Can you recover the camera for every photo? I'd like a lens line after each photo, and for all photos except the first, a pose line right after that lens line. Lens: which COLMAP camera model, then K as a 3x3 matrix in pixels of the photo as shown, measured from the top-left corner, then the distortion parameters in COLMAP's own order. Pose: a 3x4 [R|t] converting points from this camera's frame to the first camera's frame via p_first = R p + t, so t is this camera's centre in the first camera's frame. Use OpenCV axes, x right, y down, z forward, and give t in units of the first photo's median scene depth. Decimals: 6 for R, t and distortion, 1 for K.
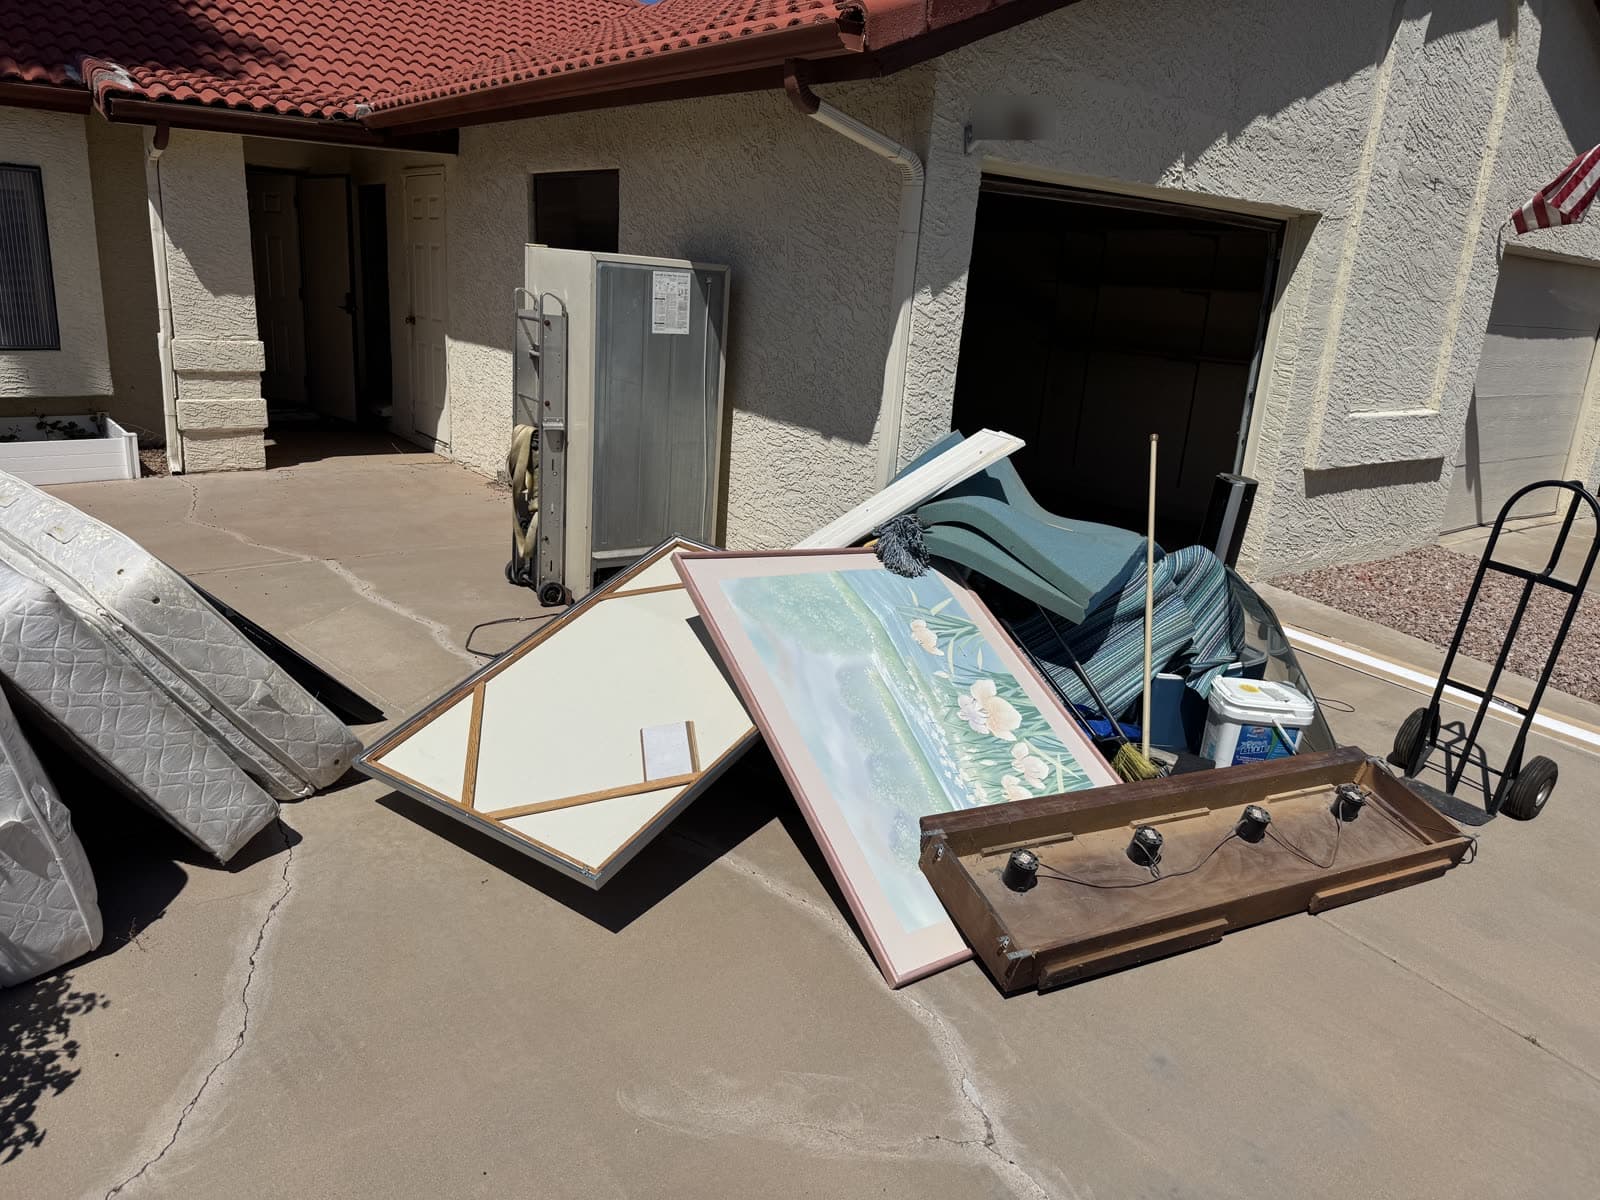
lens RADIAL K [[1144.3, 0, 800.0], [0, 1144.3, 600.0], [0, 0, 1]] dist [0.105074, -0.198462]
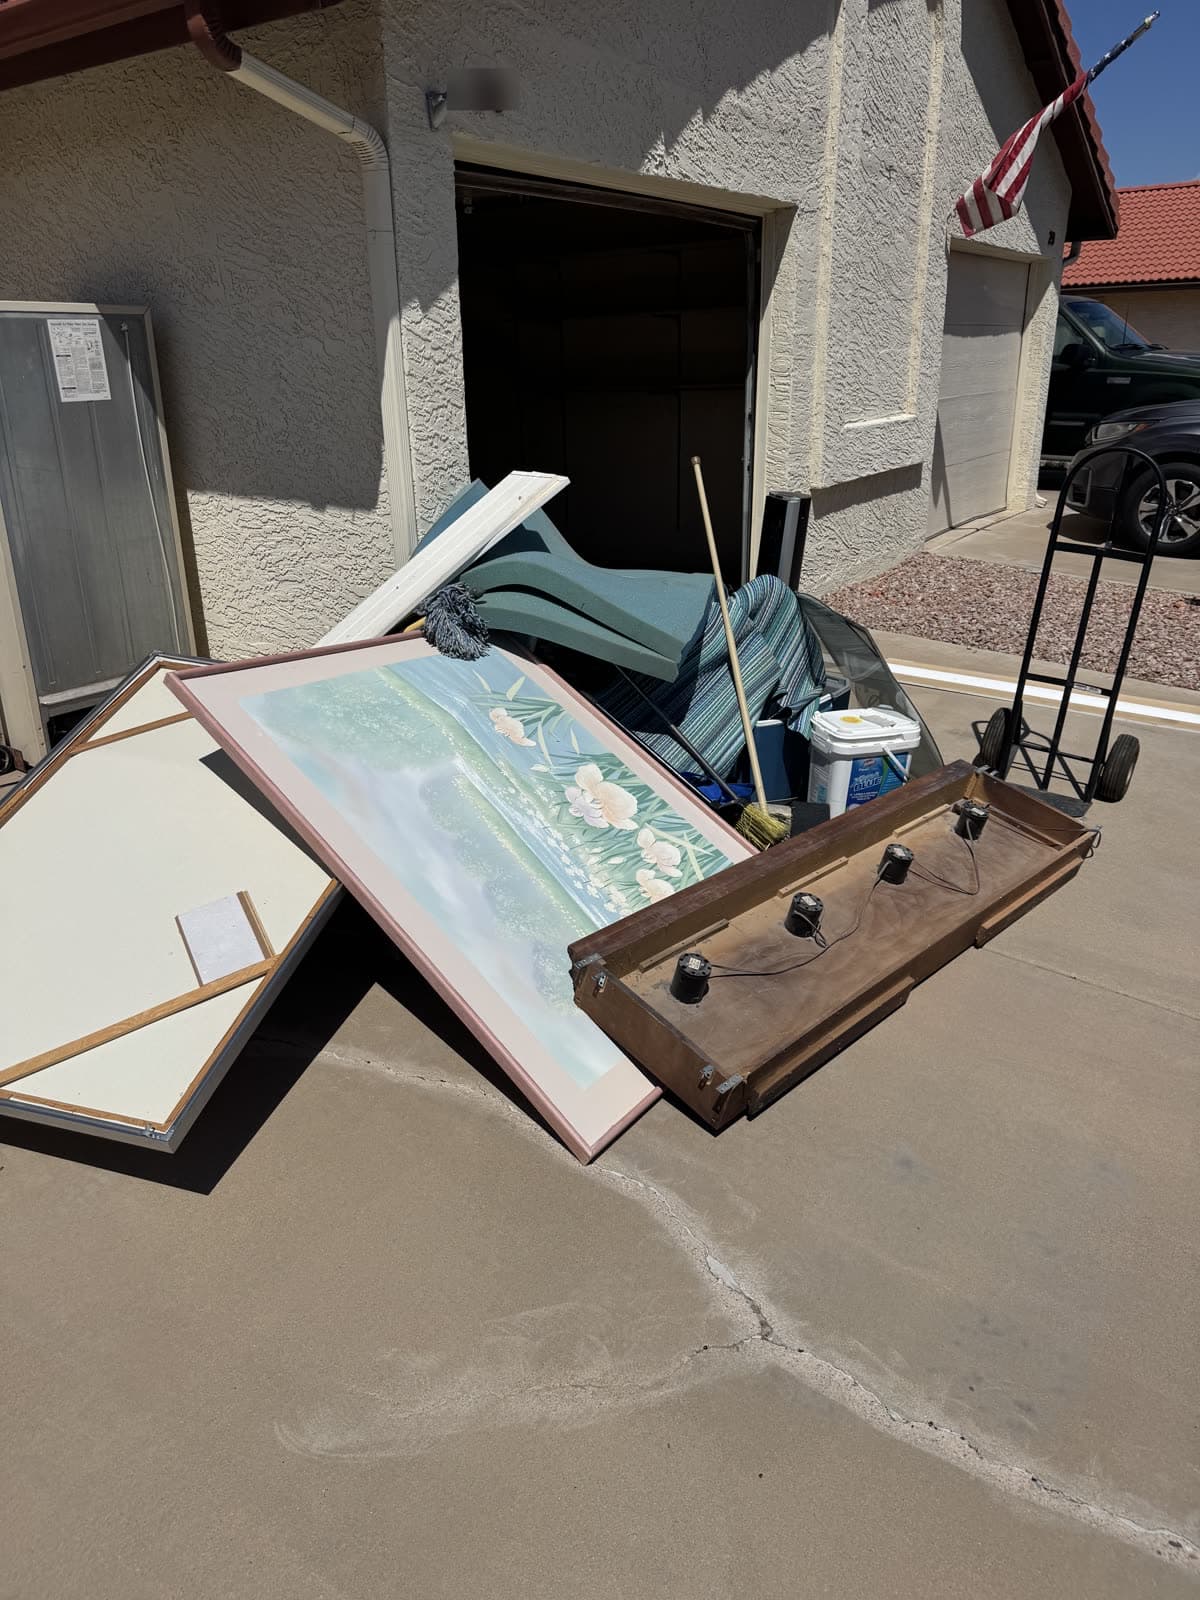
lens RADIAL K [[1144.3, 0, 605.4], [0, 1144.3, 795.0], [0, 0, 1]] dist [0.105074, -0.198462]
pose [[0.945033, -0.193770, 0.263374, -0.047261], [0.169129, 0.979044, 0.113439, -0.001581], [-0.279836, -0.062659, 0.958001, 0.171442]]
